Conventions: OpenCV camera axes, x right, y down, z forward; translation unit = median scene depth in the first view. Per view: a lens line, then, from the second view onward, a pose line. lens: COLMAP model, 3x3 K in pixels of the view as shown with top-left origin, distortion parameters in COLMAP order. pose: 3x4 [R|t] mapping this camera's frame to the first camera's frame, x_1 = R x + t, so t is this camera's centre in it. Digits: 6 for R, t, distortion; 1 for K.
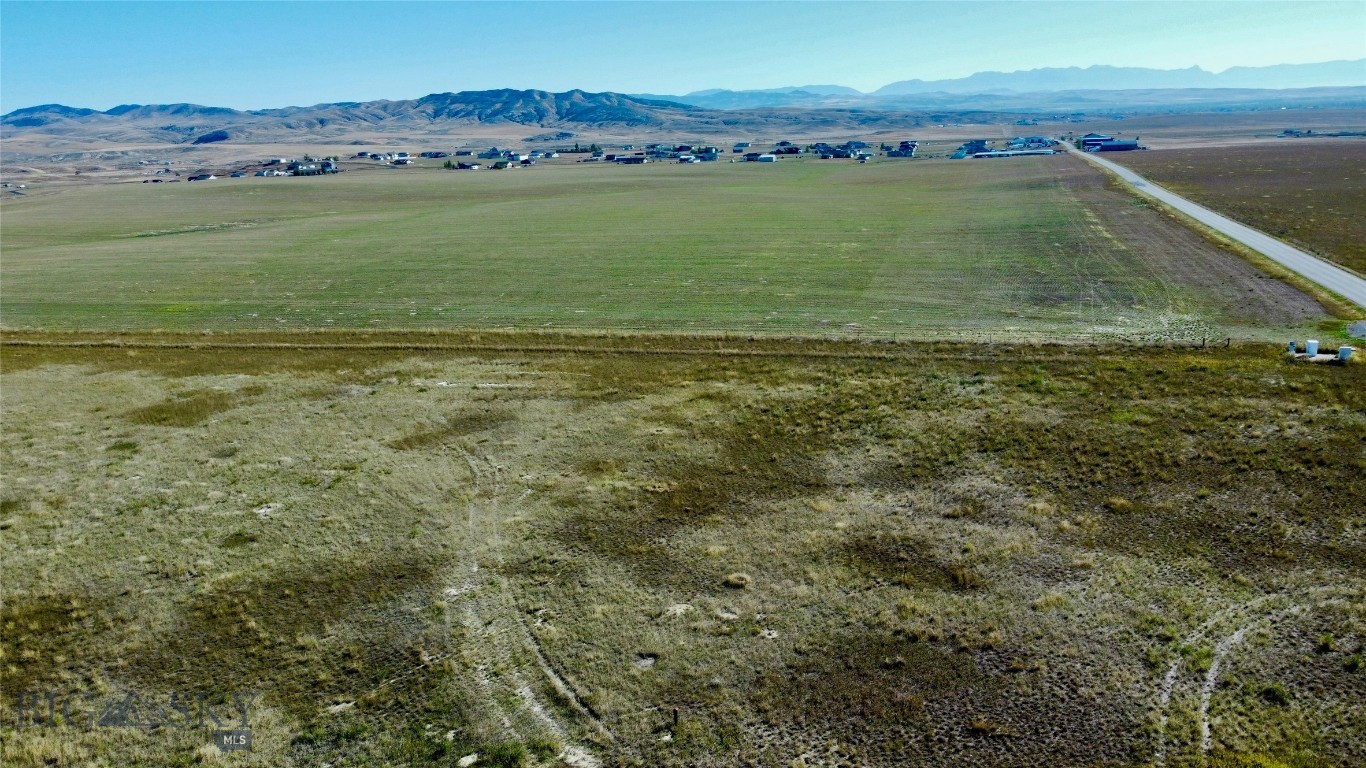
lens RADIAL K [[1034.8, 0, 679.8], [0, 1034.8, 382.4], [0, 0, 1]] dist [0.000699, -0.006332]
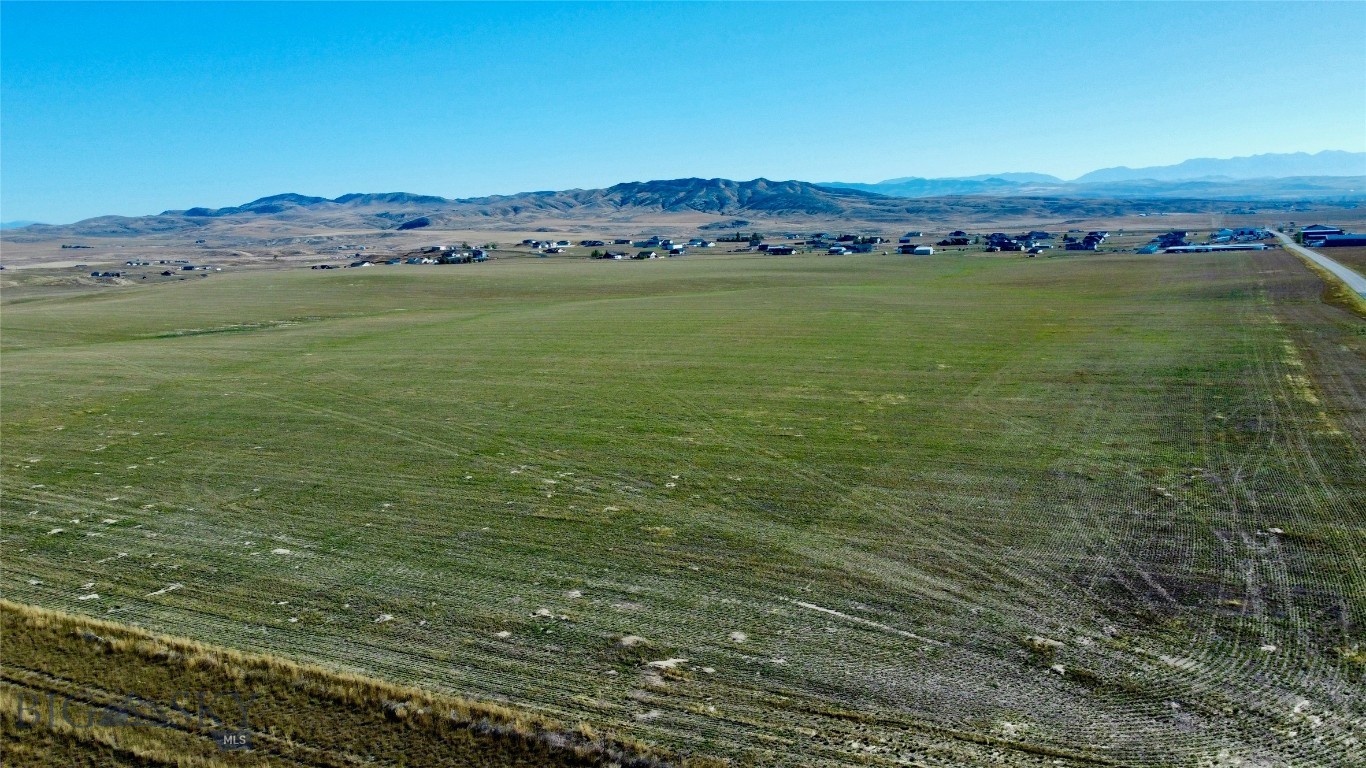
lens RADIAL K [[1034.8, 0, 679.8], [0, 1034.8, 382.4], [0, 0, 1]] dist [0.000699, -0.006332]
pose [[0.983654, 0.030587, -0.177454, 0.260594], [-0.044869, 0.996018, -0.077034, -0.151701], [0.174392, 0.083737, 0.981109, 0.560351]]
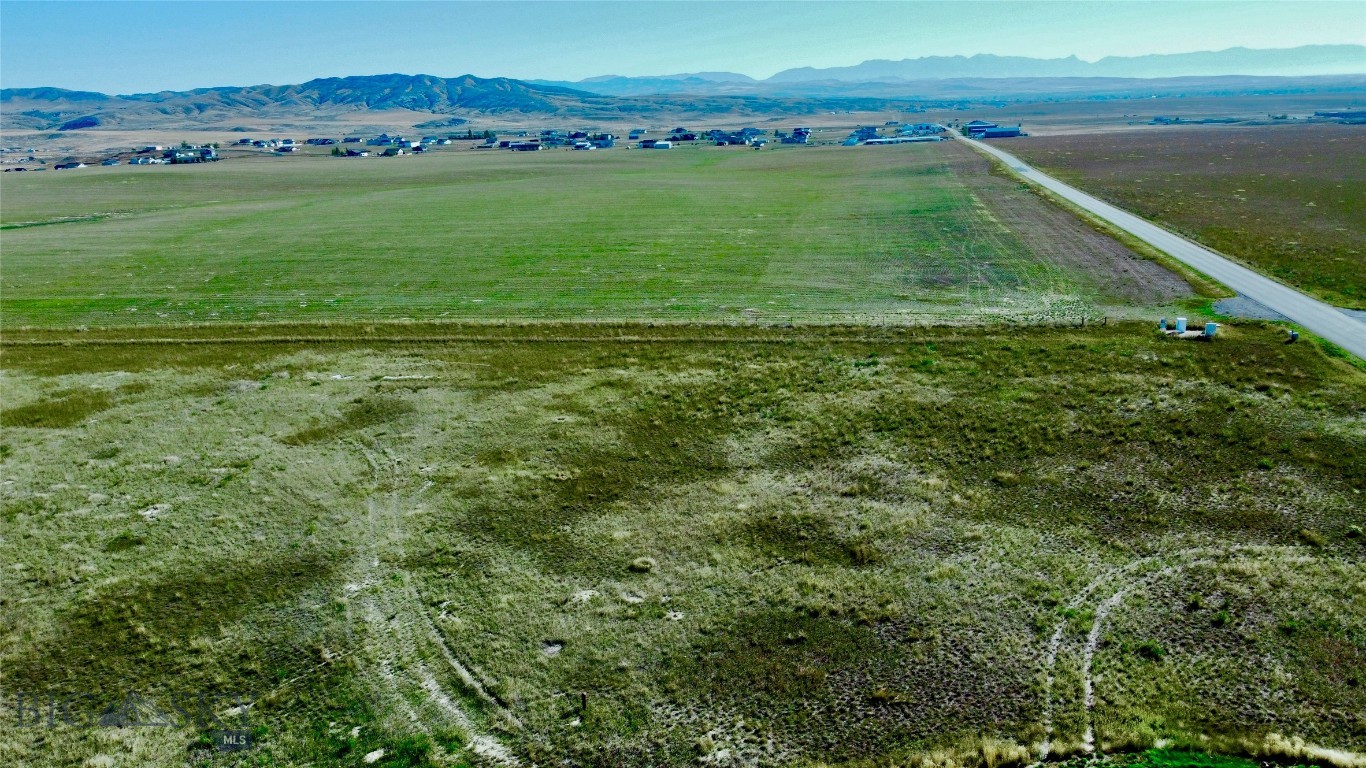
lens RADIAL K [[1034.8, 0, 679.8], [0, 1034.8, 382.4], [0, 0, 1]] dist [0.000699, -0.006332]
pose [[0.995198, -0.022486, 0.095263, -0.000039], [0.021323, 0.999685, 0.013213, 0.000516], [-0.095530, -0.011118, 0.995364, -0.002717]]
